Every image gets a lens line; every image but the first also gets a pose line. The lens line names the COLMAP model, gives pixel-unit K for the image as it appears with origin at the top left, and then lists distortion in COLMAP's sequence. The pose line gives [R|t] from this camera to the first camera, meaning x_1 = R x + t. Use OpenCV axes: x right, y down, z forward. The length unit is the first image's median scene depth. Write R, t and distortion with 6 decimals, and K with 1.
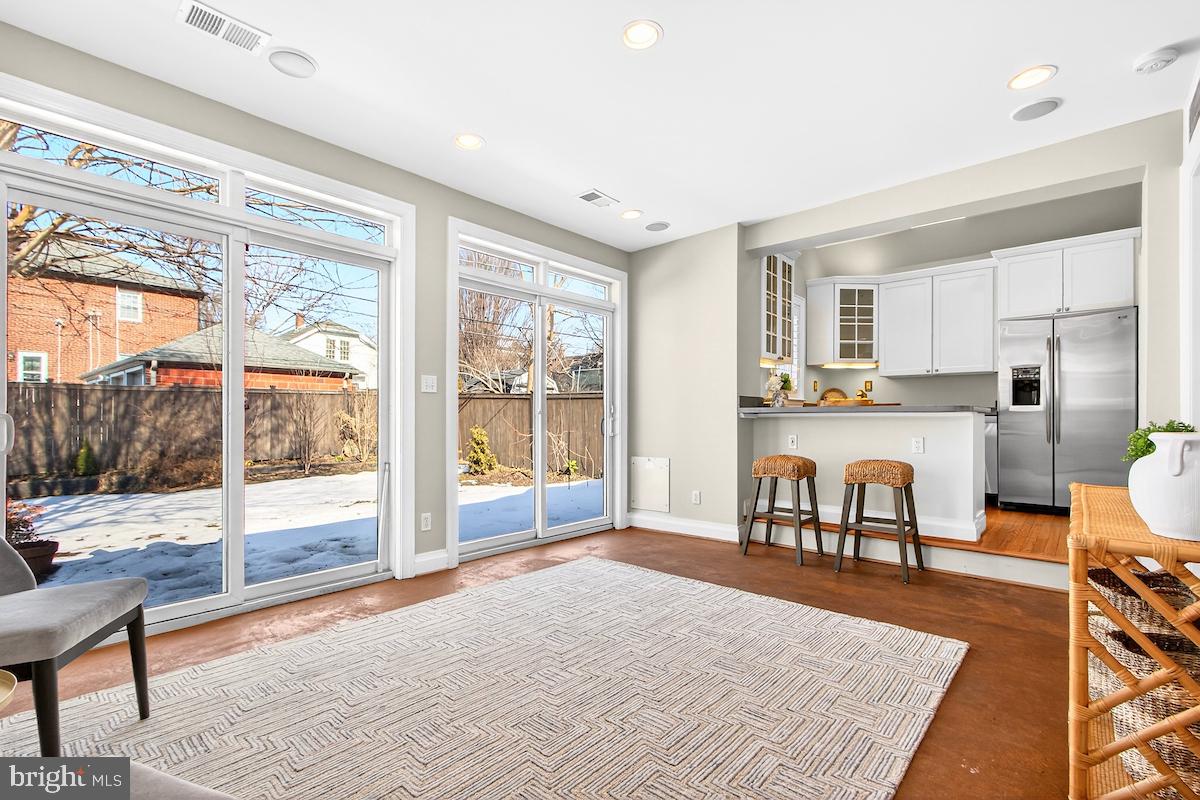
lens RADIAL K [[563.8, 0, 592.3], [0, 563.8, 425.8], [0, 0, 1]] dist [0.007935, 0.000143]
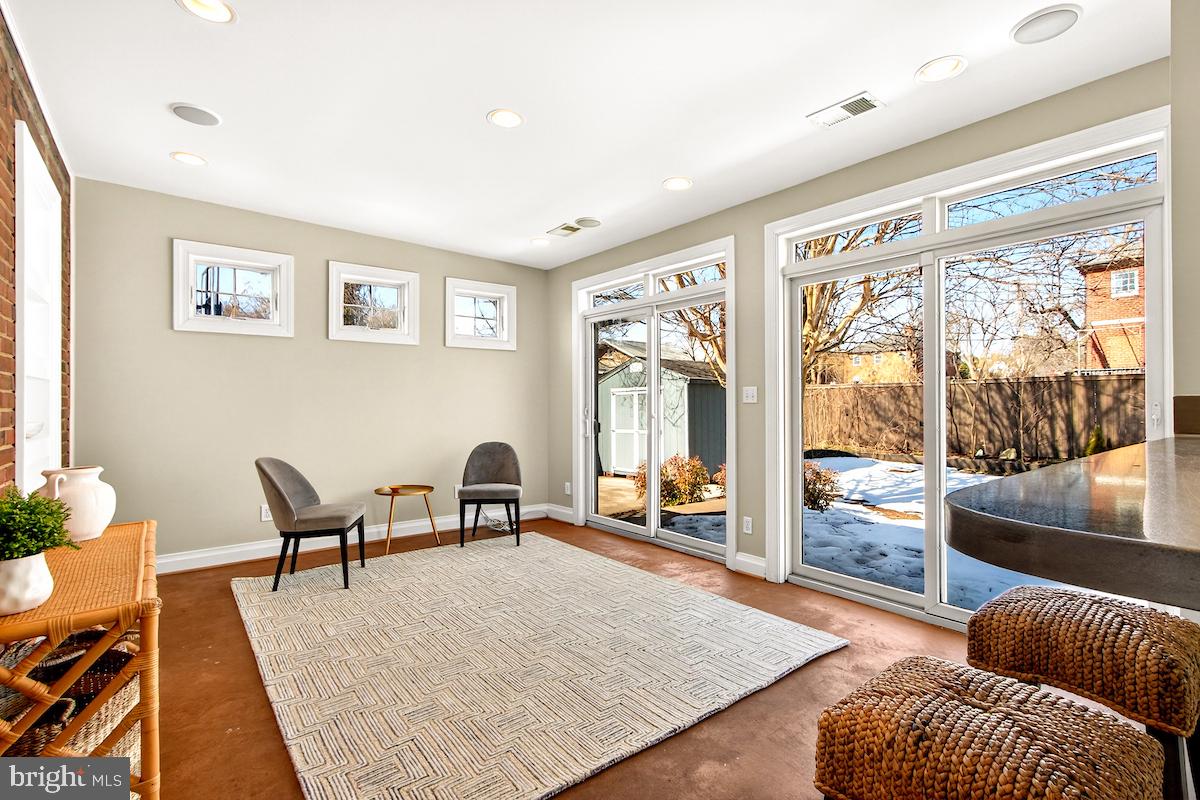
lens RADIAL K [[559.6, 0, 596.9], [0, 559.6, 399.2], [0, 0, 1]] dist [0.004483, 0.000680]
pose [[-0.193005, -0.005670, -0.981181, 0.281319], [-0.005886, 0.999972, -0.004621, -0.021051], [0.981180, 0.004883, -0.193033, 0.328635]]
